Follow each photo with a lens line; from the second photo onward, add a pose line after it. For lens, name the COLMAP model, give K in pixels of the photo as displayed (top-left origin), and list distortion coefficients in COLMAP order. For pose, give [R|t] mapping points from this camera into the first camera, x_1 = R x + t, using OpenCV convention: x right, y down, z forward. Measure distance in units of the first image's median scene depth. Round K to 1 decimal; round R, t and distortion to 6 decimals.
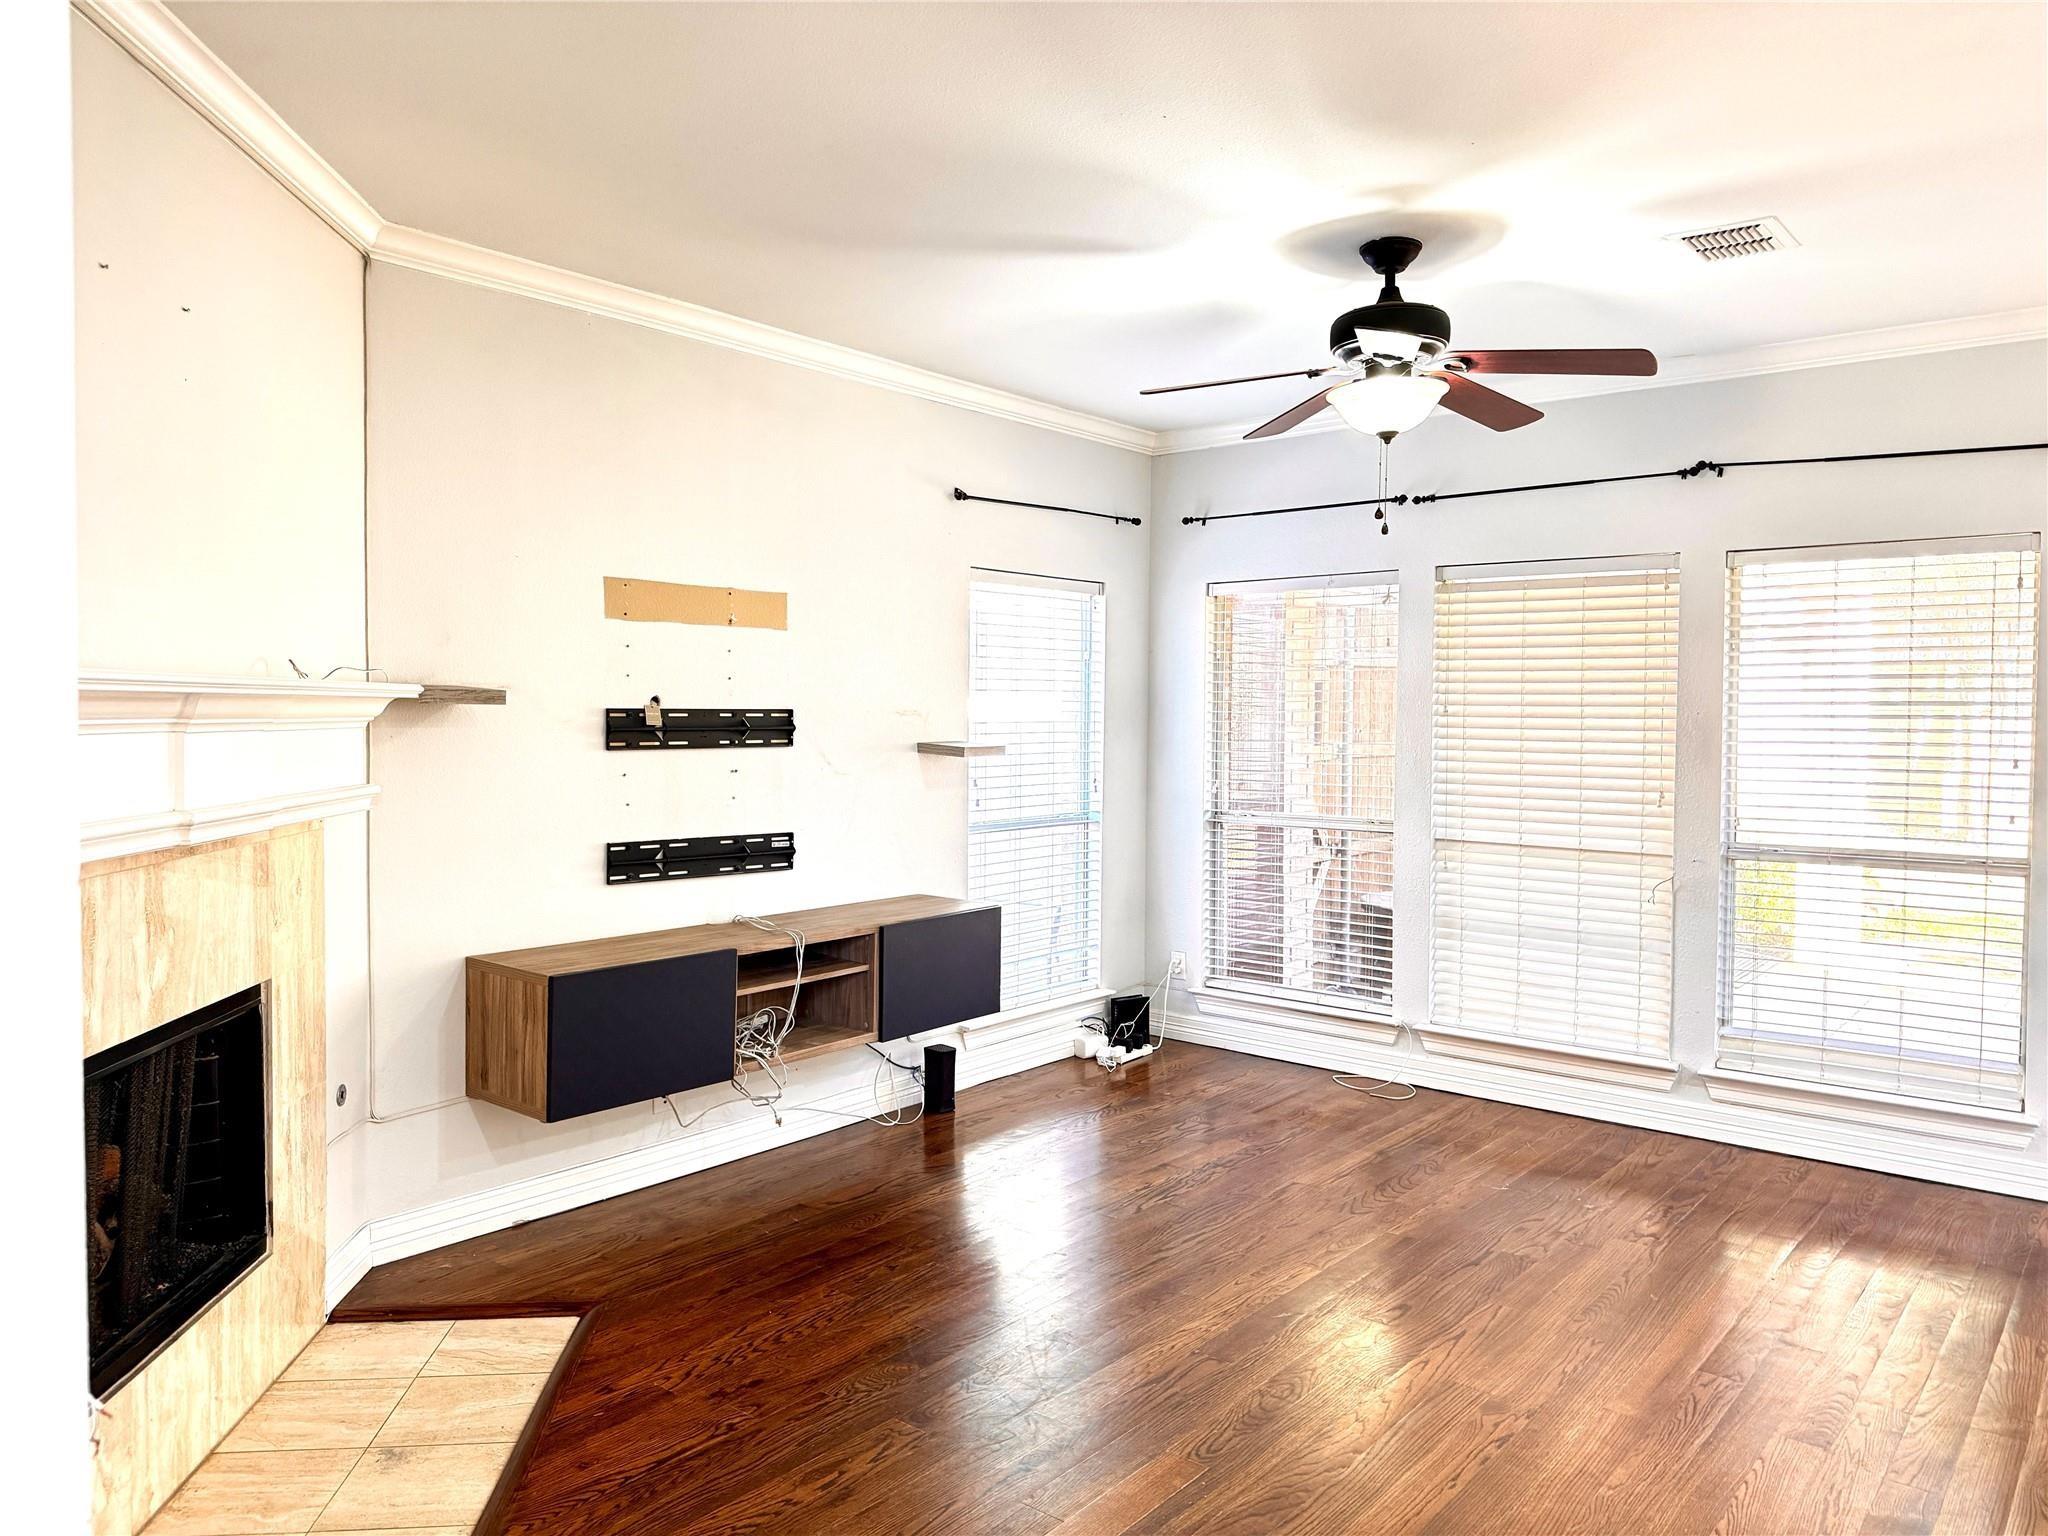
lens RADIAL K [[1469.5, 0, 1012.8], [0, 1469.5, 757.8], [0, 0, 1]] dist [0.036891, -0.017286]
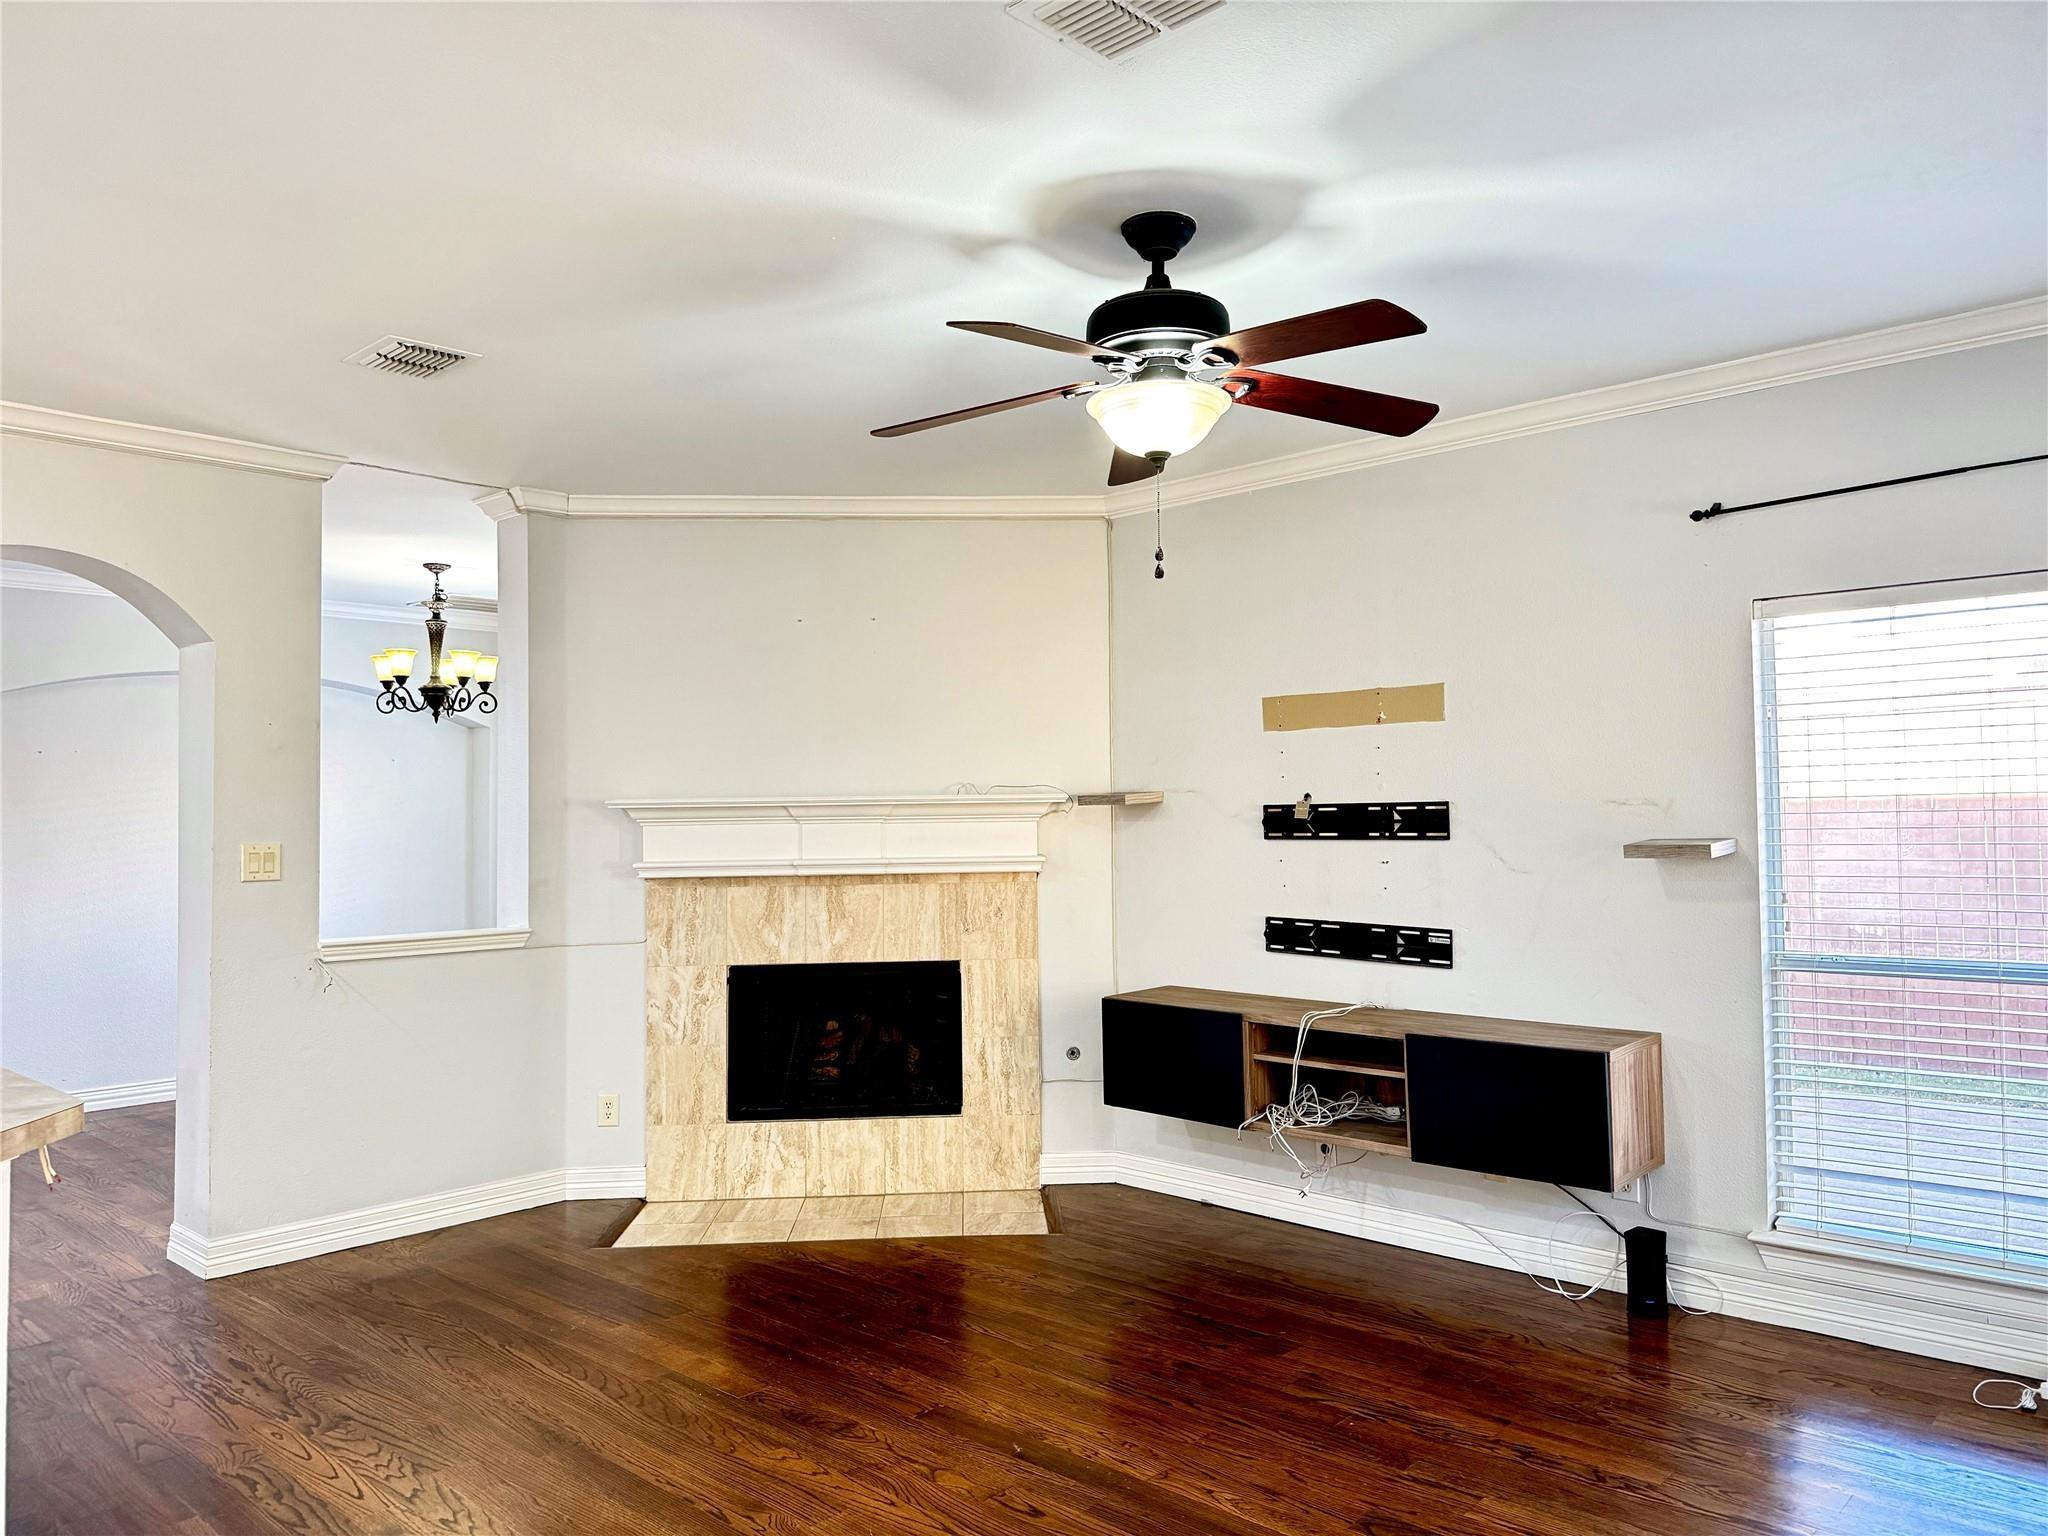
lens RADIAL K [[1469.5, 0, 1016.3], [0, 1469.5, 768.4], [0, 0, 1]] dist [0.036891, -0.017286]
pose [[-0.063443, -0.035327, -0.997360, 0.904624], [-0.021623, 0.999187, -0.034016, -0.017116], [0.997751, 0.019408, -0.064156, 0.839600]]
